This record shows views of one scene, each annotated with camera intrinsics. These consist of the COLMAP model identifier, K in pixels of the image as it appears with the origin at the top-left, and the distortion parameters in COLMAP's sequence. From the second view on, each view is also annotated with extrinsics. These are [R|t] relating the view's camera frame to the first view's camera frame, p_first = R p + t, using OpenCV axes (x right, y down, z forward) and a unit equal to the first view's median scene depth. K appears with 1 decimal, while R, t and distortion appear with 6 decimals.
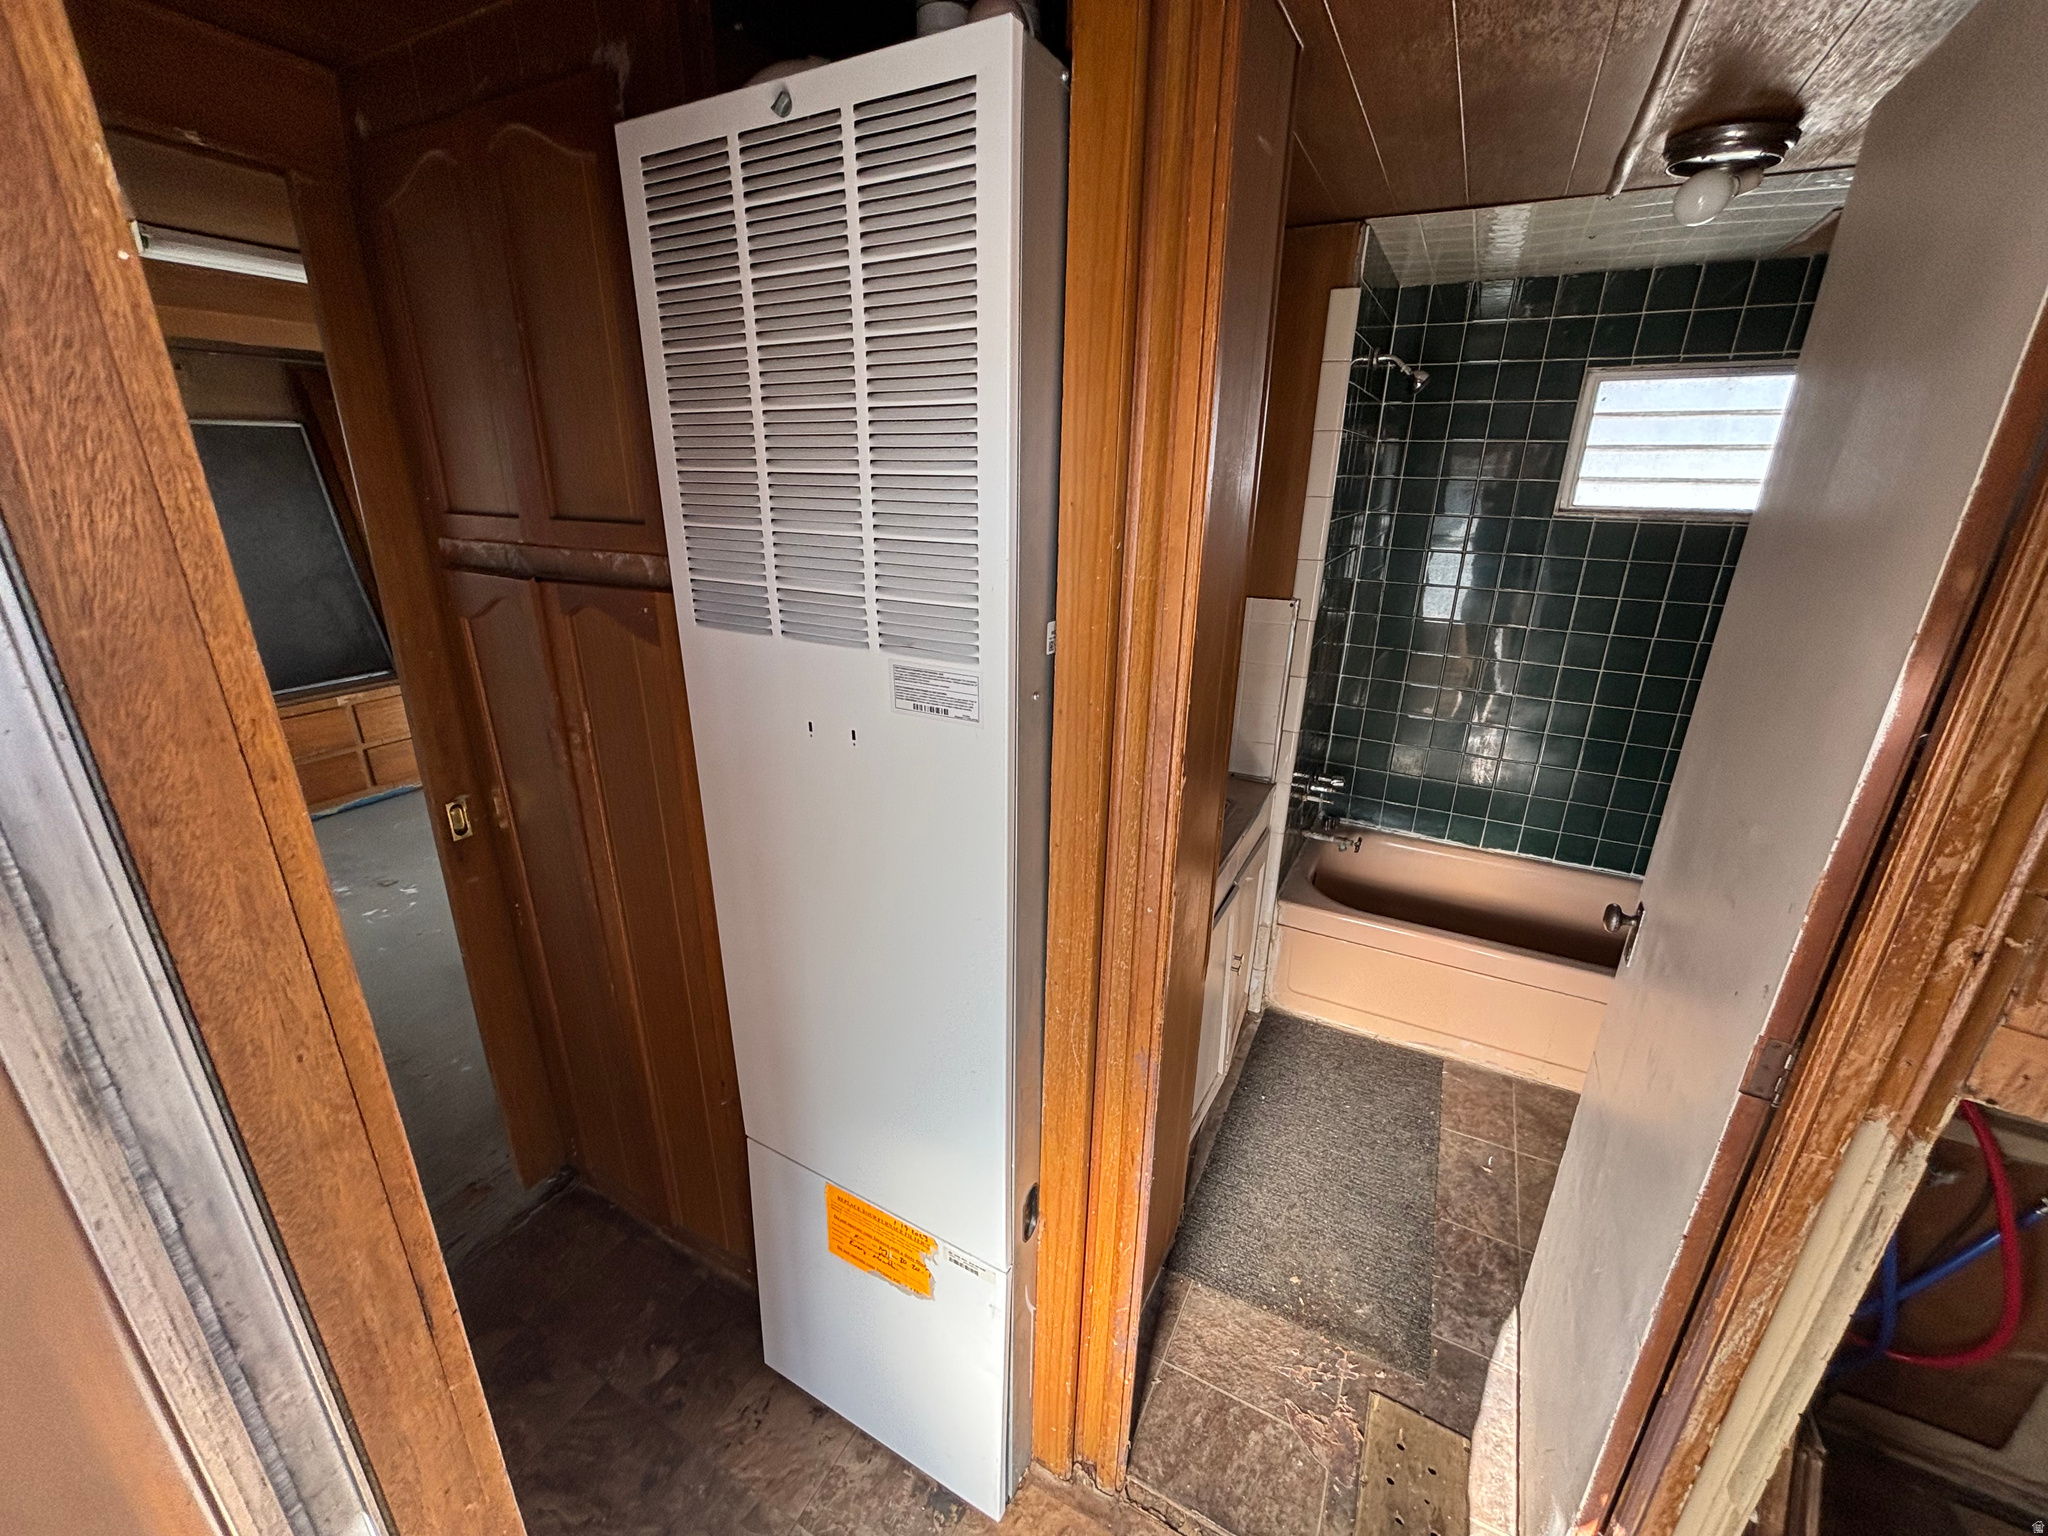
lens RADIAL K [[822.5, 0, 1025.6], [0, 822.5, 768.8], [0, 0, 1]] dist [0.002531, 0.000482]
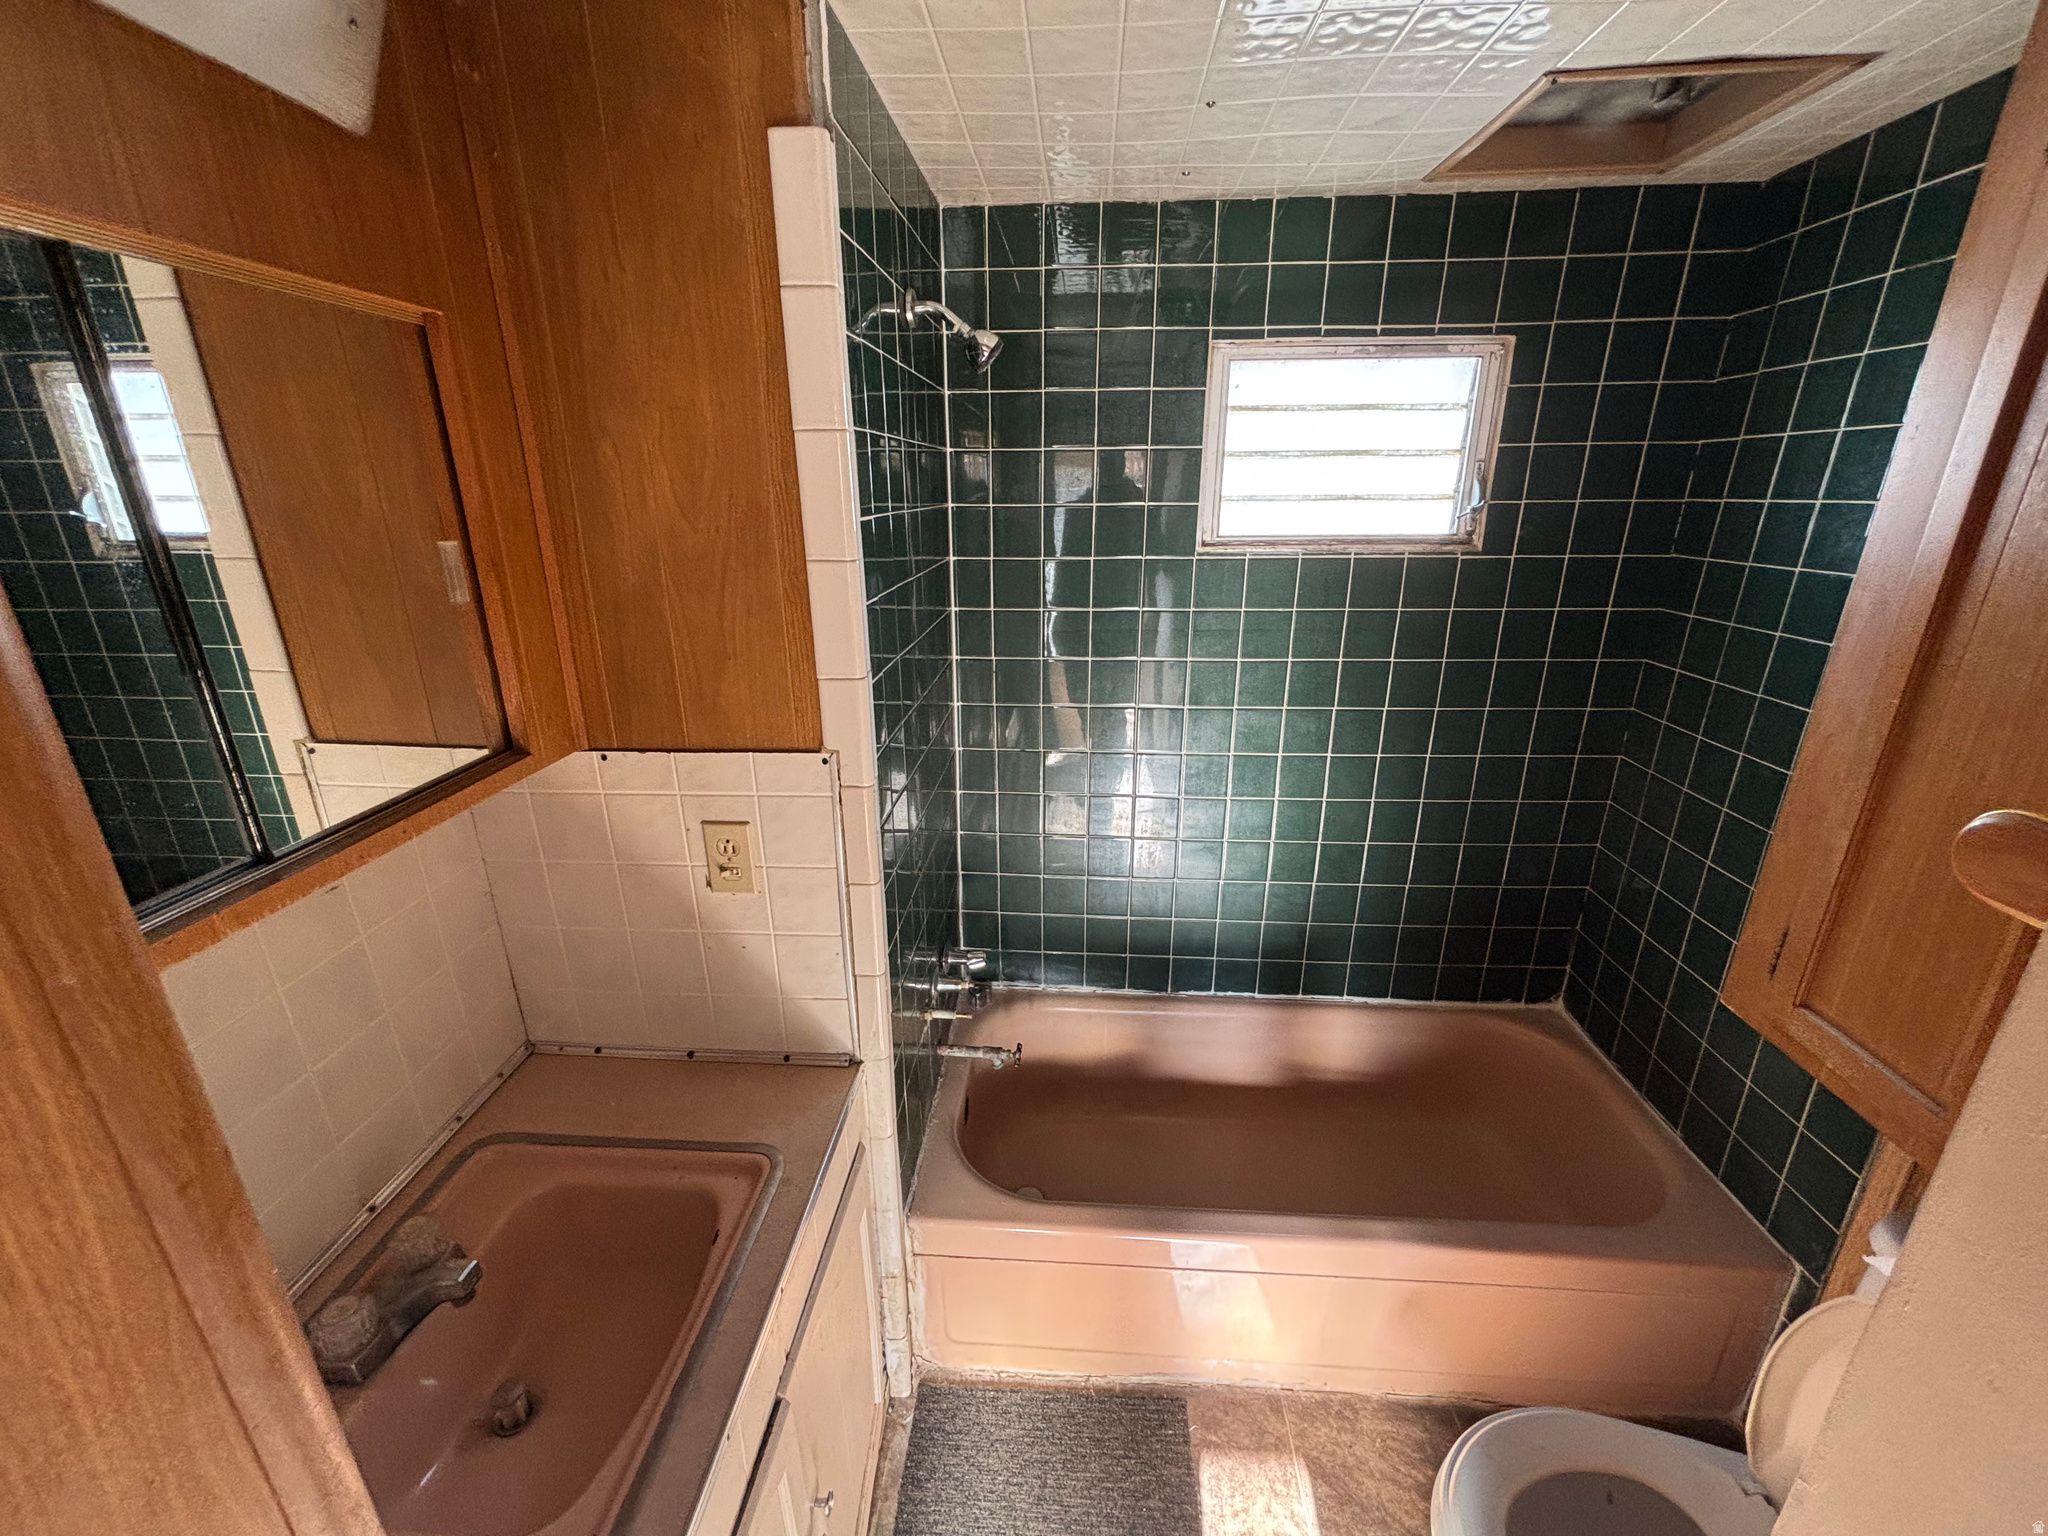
lens RADIAL K [[822.5, 0, 1017.4], [0, 822.5, 765.6], [0, 0, 1]] dist [0.002531, 0.000482]
pose [[0.916082, -0.151751, 0.371168, 0.217383], [0.155662, 0.987616, 0.019592, -0.169005], [-0.369544, 0.039829, 0.928359, 0.422241]]
